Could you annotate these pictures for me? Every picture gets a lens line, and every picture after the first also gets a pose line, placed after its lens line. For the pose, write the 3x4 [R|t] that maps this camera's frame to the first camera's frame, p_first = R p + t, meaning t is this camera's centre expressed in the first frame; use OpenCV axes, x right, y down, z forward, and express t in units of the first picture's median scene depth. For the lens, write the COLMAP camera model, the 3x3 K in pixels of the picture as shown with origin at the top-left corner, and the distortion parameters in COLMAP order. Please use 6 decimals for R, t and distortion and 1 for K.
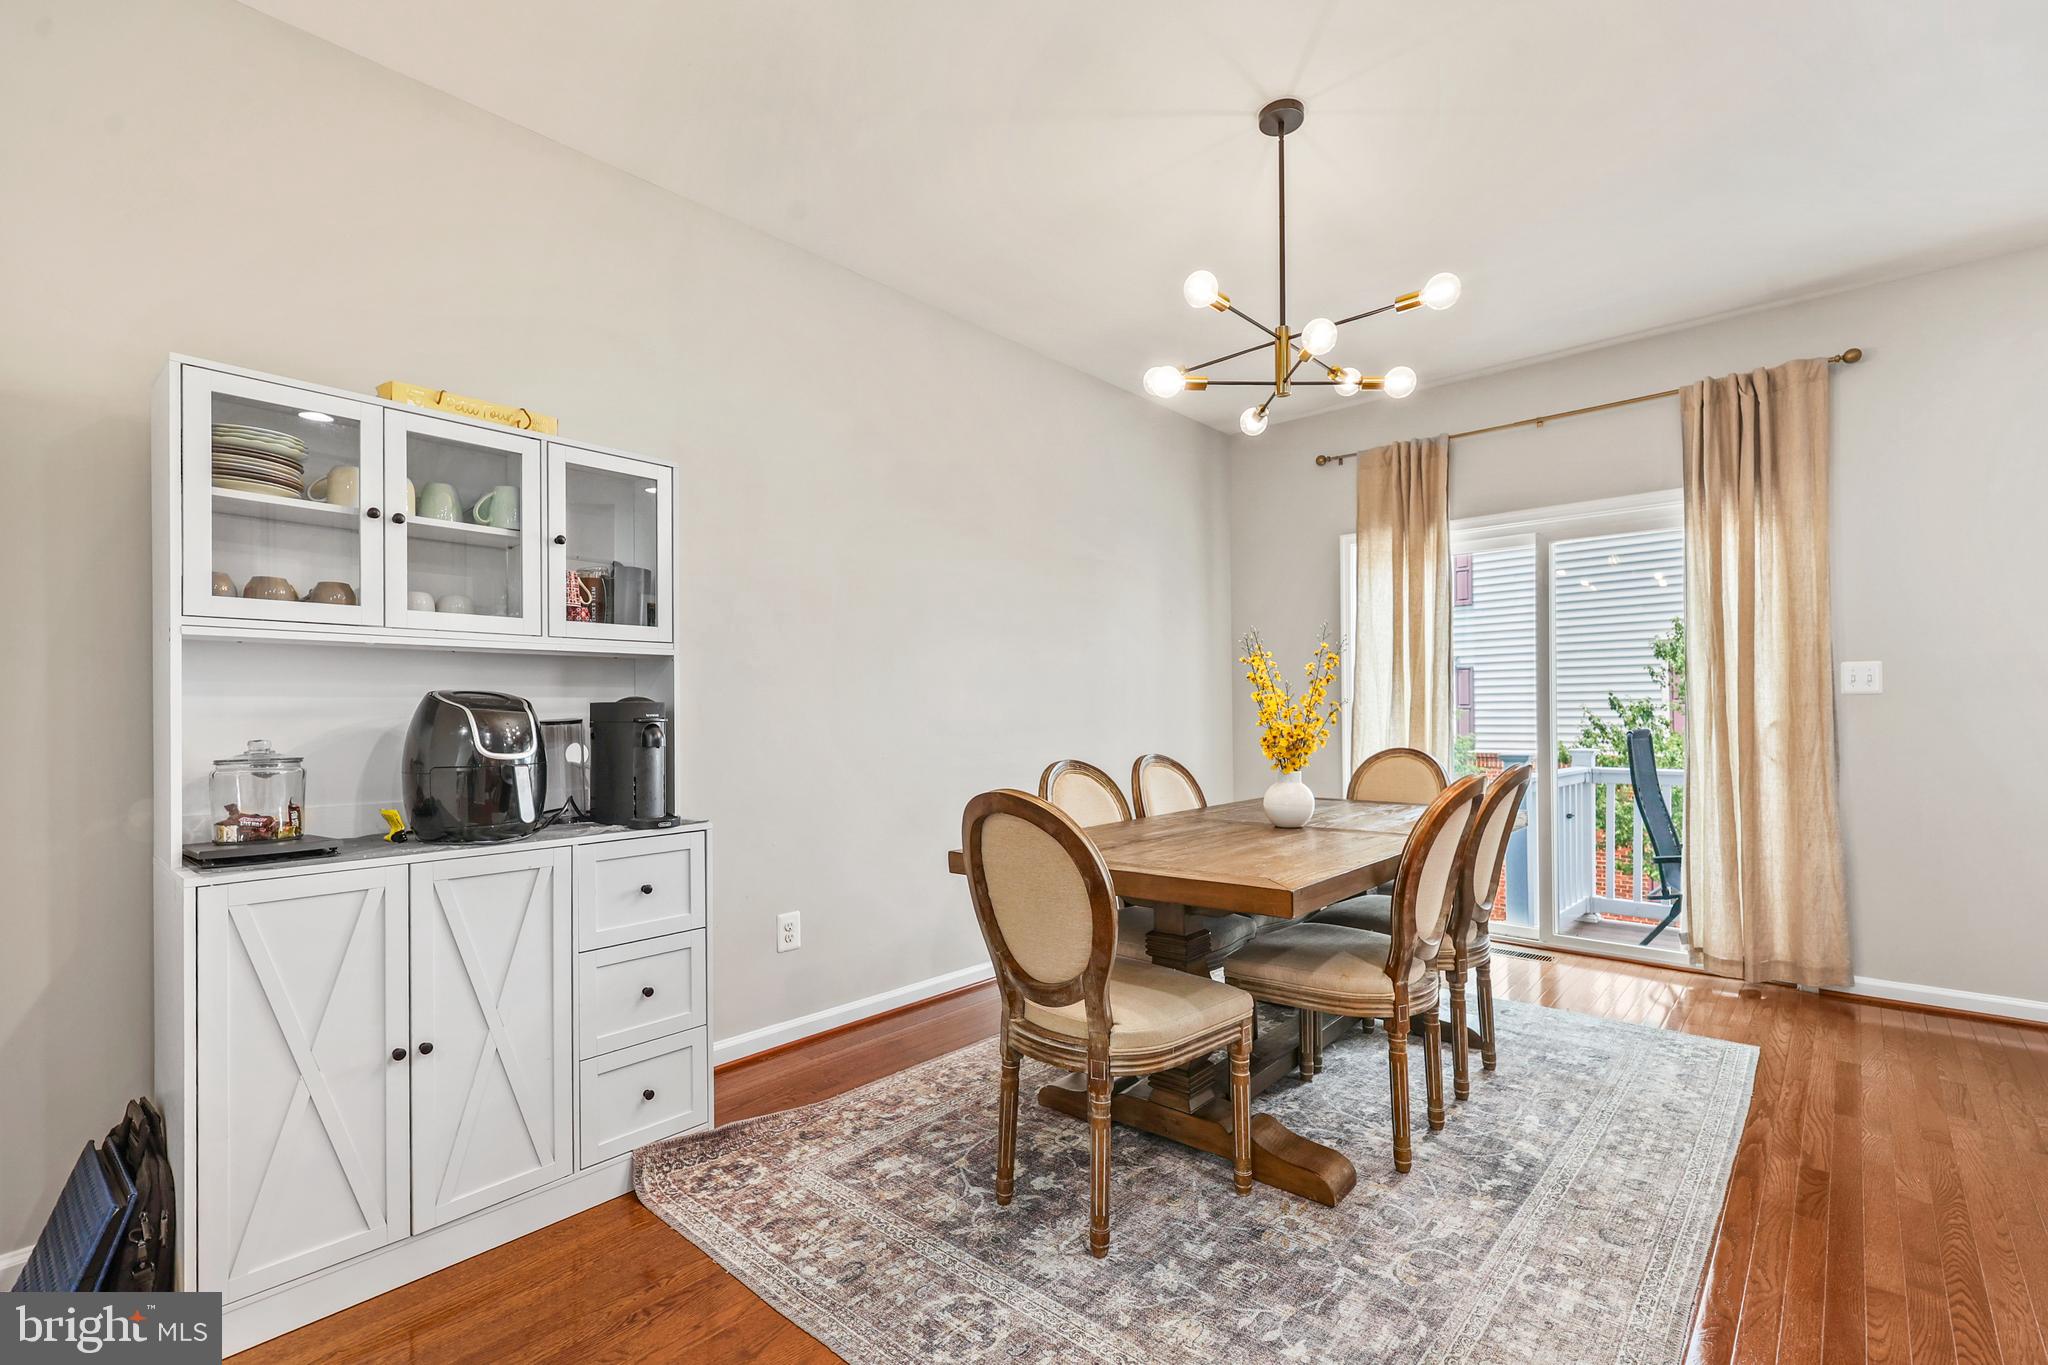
lens RADIAL K [[915.4, 0, 1029.0], [0, 915.4, 694.0], [0, 0, 1]] dist [0.003214, 0.000490]
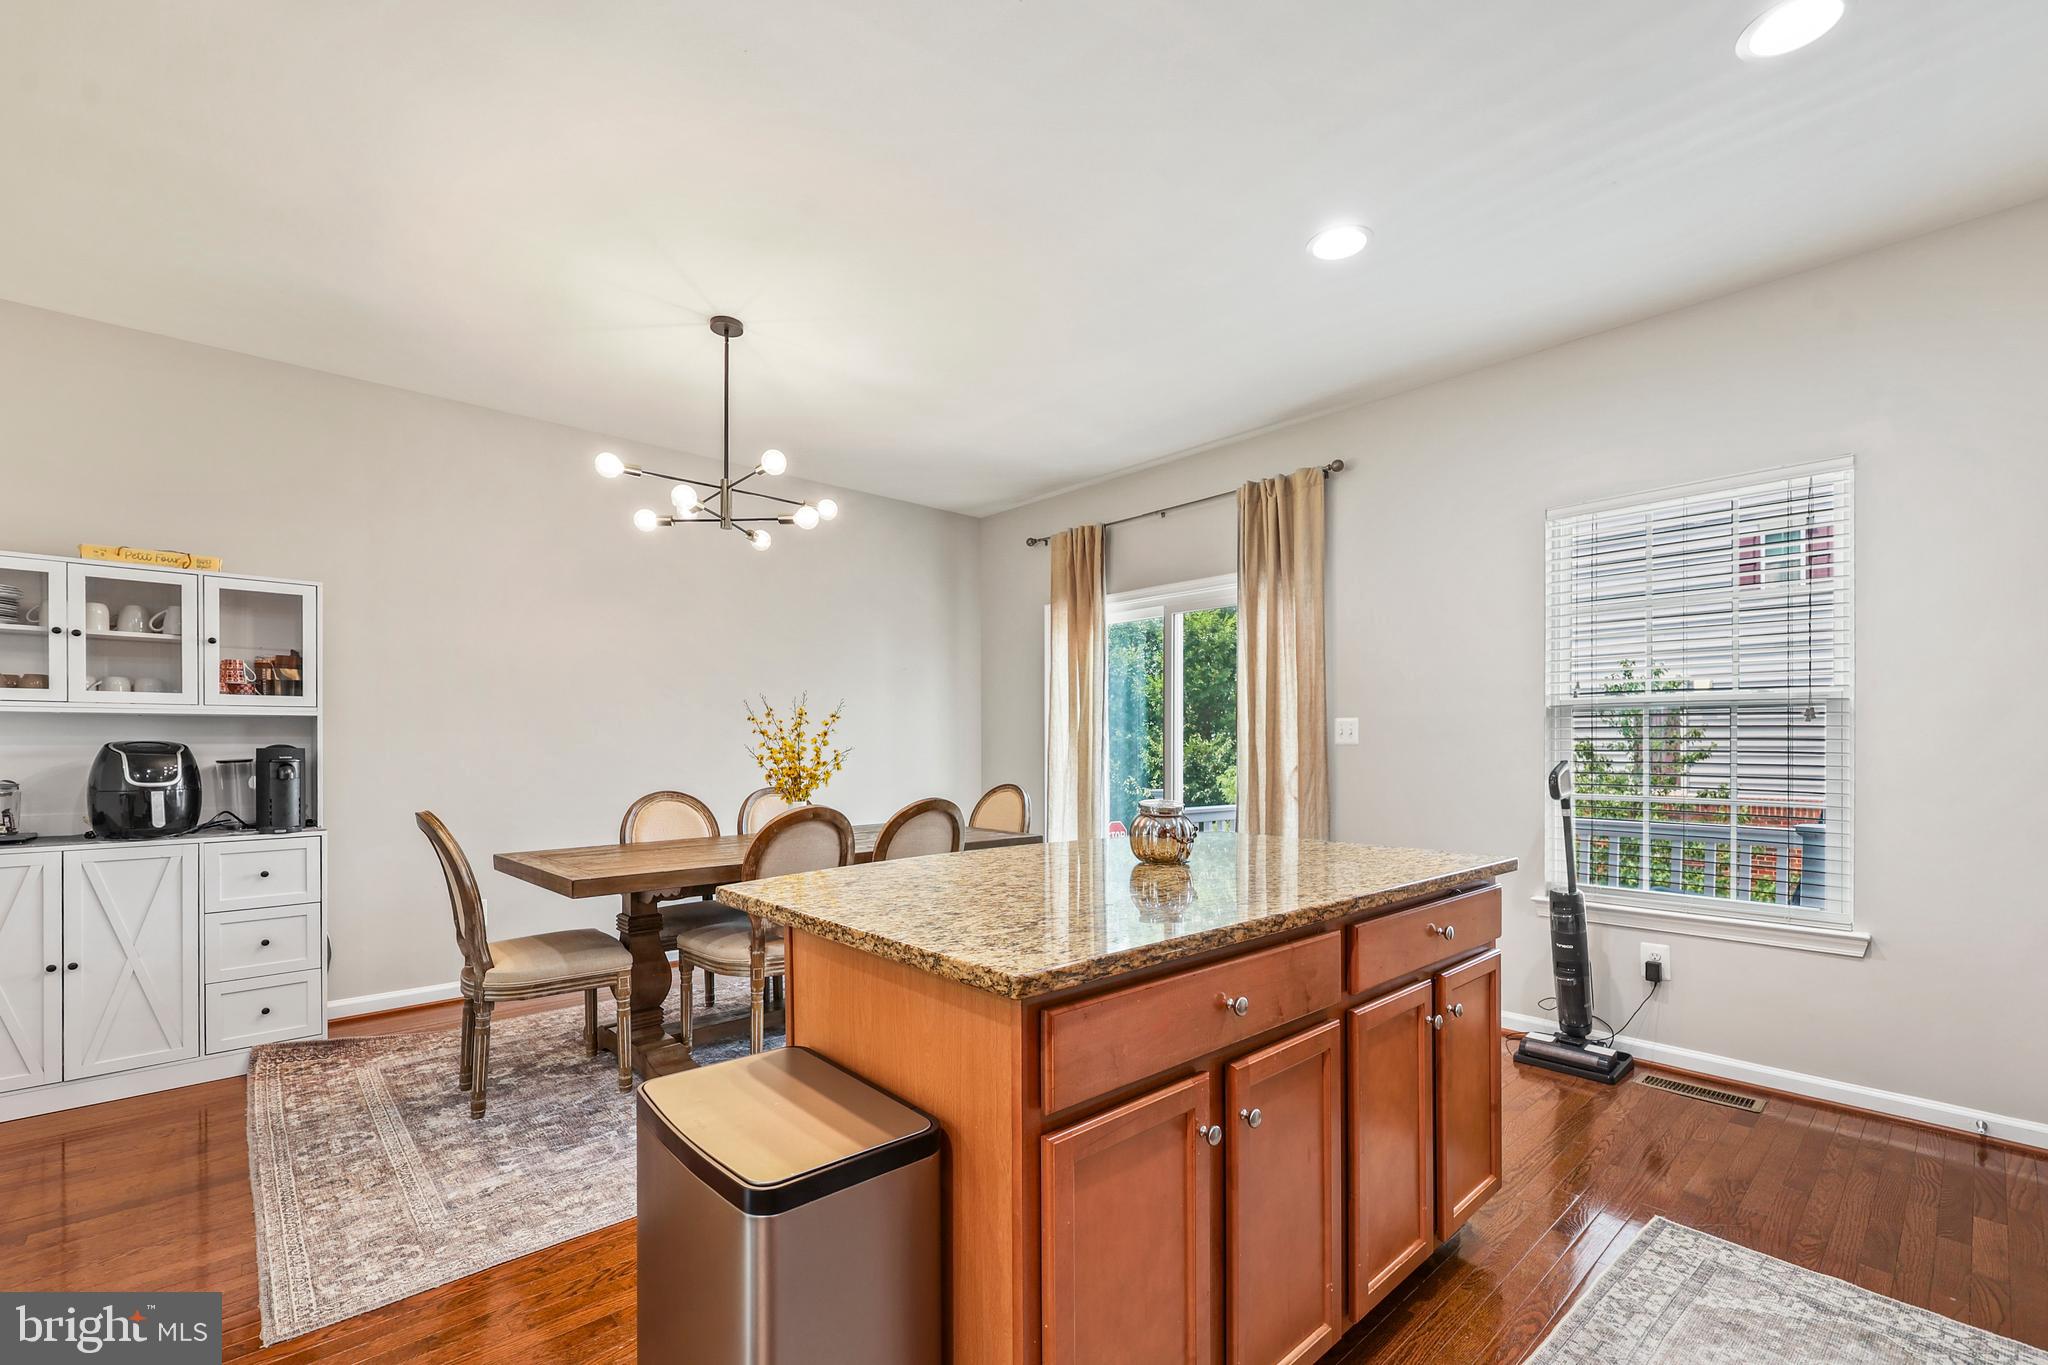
lens RADIAL K [[855.6, 0, 999.1], [0, 855.6, 734.0], [0, 0, 1]] dist [0.000417, -0.000790]
pose [[0.995517, 0.006950, -0.094327, 0.882345], [-0.006010, 0.999930, 0.010239, -0.036551], [0.094392, -0.009626, 0.995489, -0.268250]]
